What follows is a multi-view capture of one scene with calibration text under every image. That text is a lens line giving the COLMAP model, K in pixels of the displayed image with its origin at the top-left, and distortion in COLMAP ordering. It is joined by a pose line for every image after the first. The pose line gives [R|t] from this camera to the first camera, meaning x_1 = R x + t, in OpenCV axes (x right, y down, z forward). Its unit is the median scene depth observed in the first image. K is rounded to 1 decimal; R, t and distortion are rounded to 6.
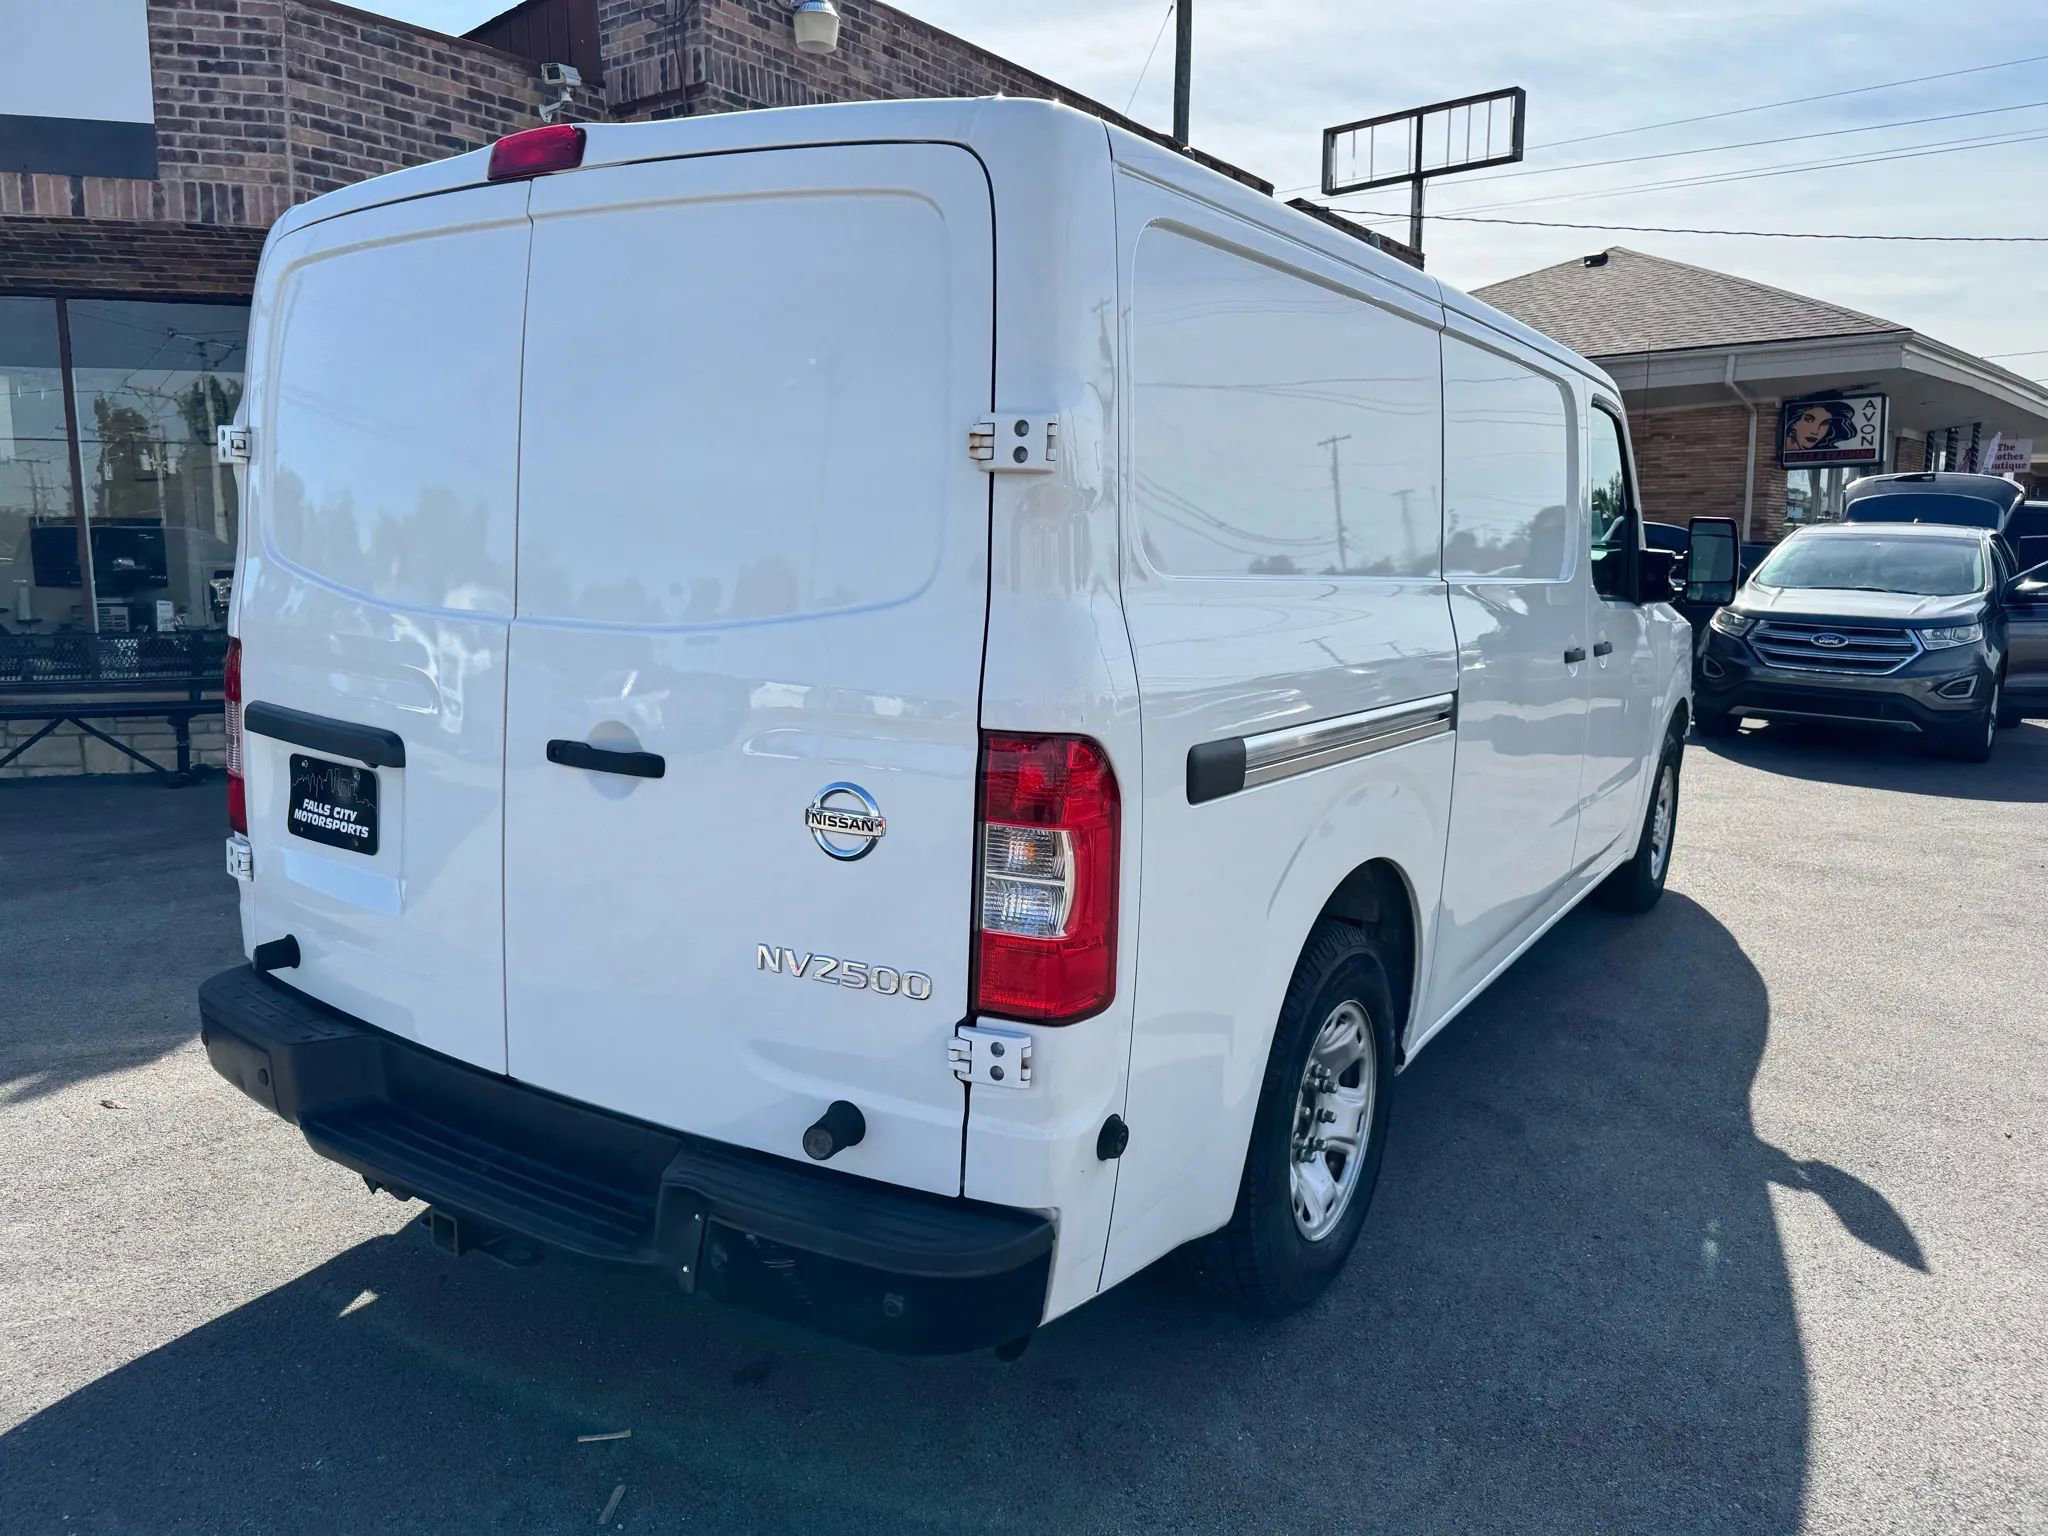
lens RADIAL K [[1460.4, 0, 1006.2], [0, 1460.4, 757.6], [0, 0, 1]] dist [0.007219, -0.010130]
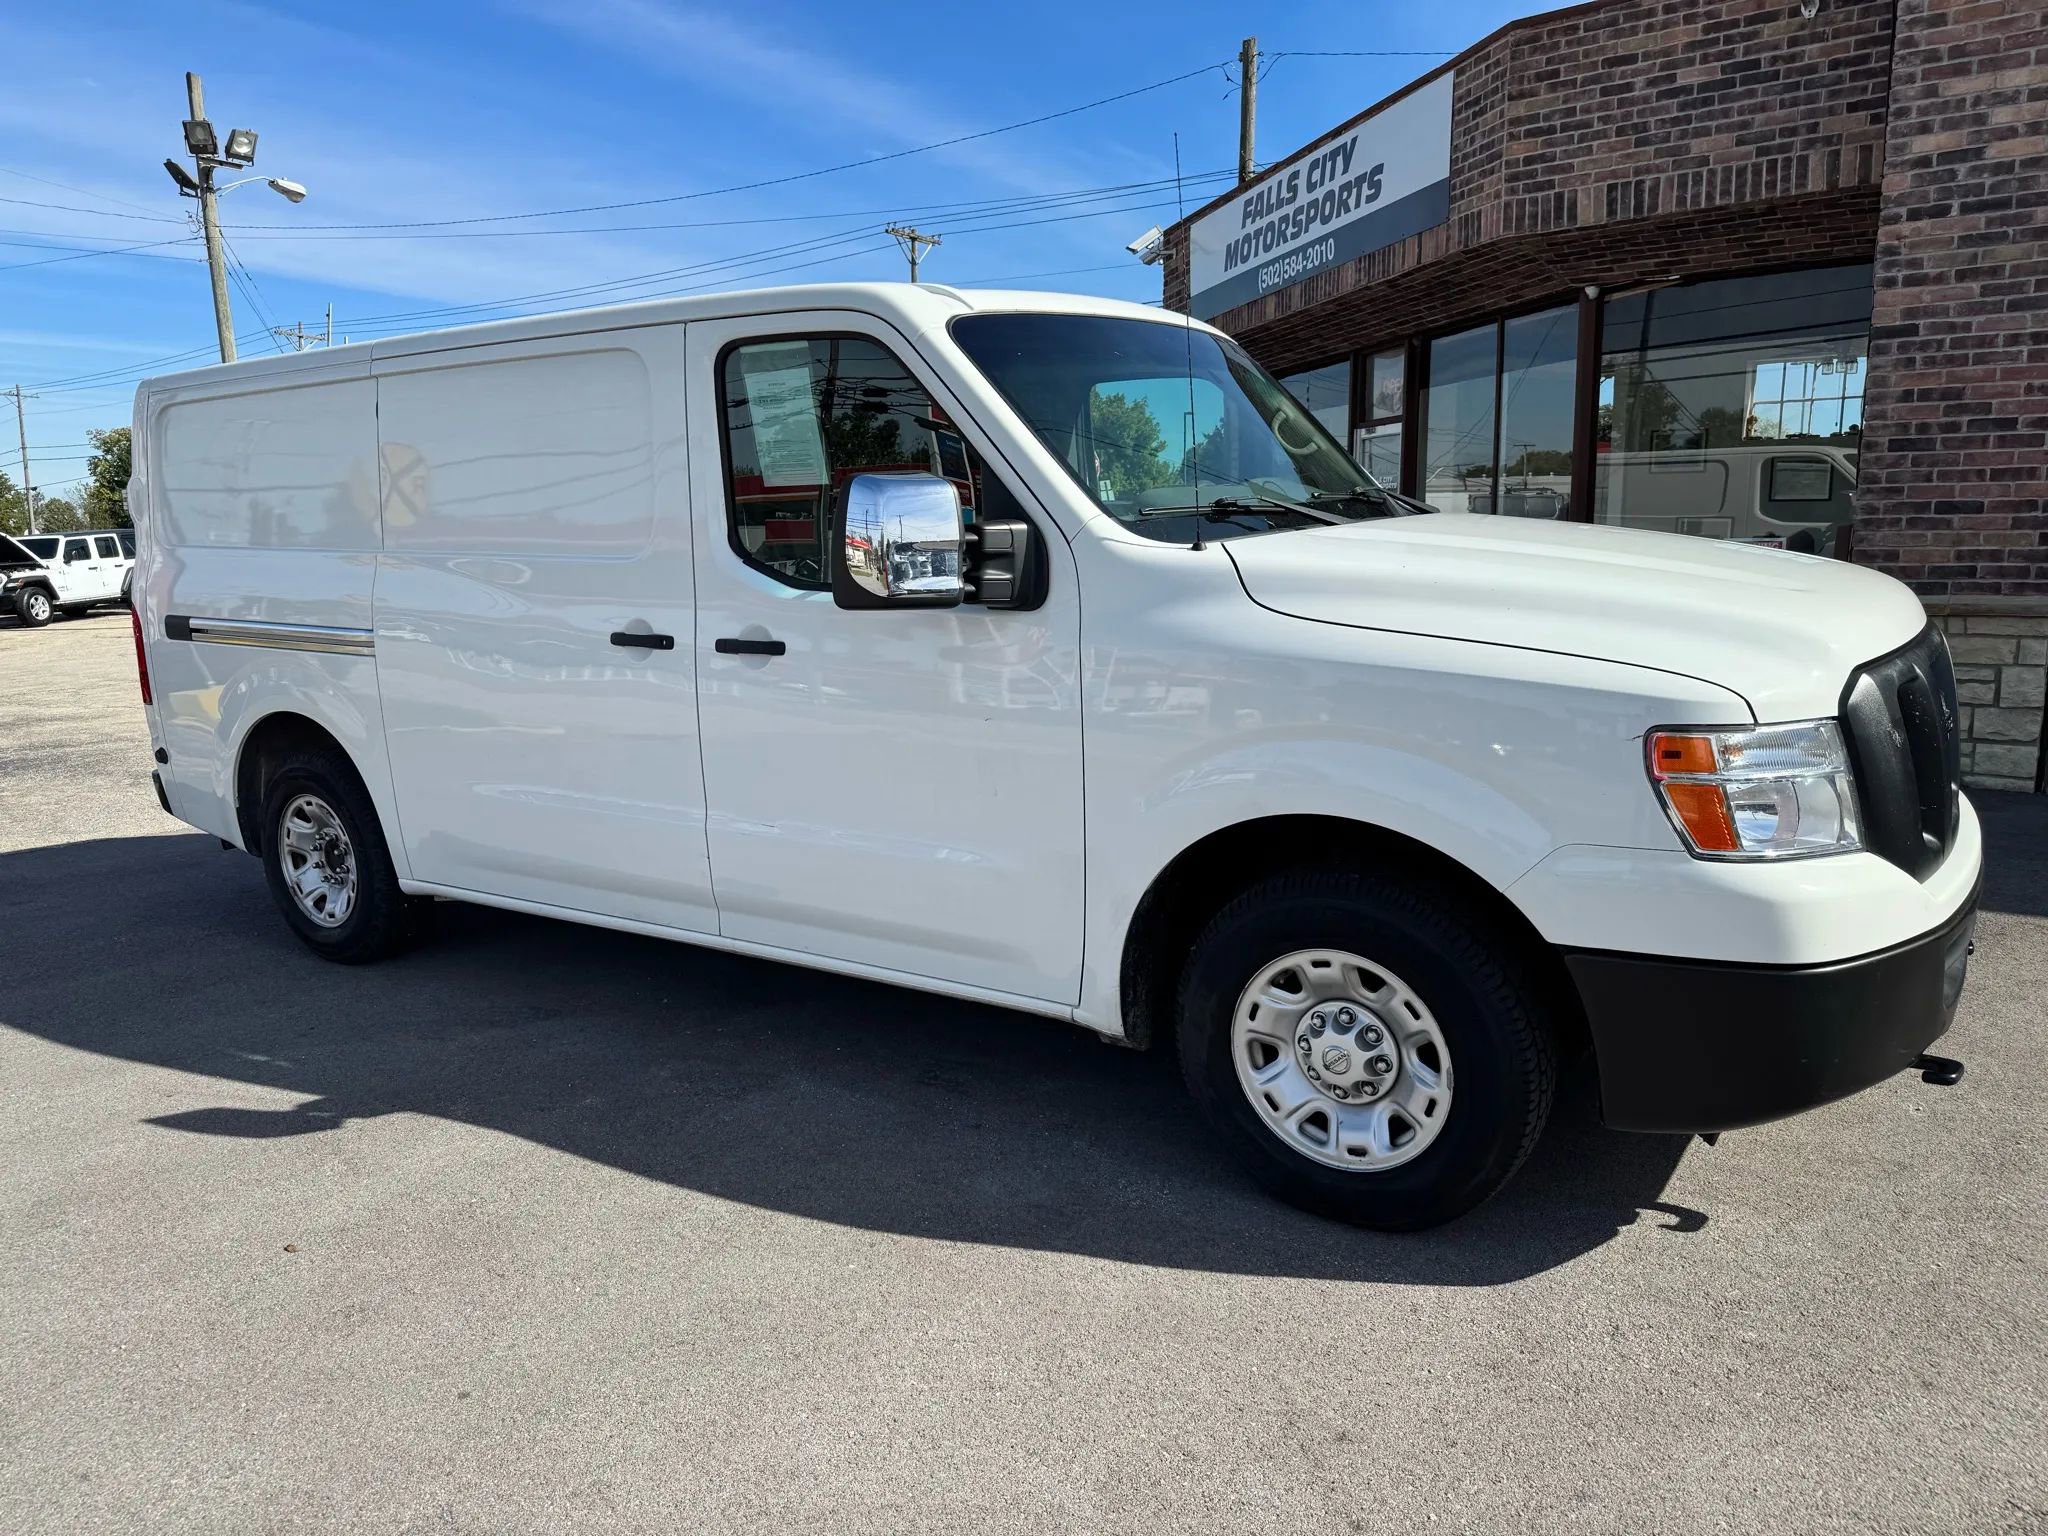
lens RADIAL K [[1453.0, 0, 1012.3], [0, 1453.0, 770.5], [0, 0, 1]] dist [0.004801, -0.003762]
pose [[-0.013789, 0.161717, -0.986741, 0.690585], [-0.125349, 0.978770, 0.162162, -0.088312], [0.992017, 0.125923, 0.006775, 0.653222]]
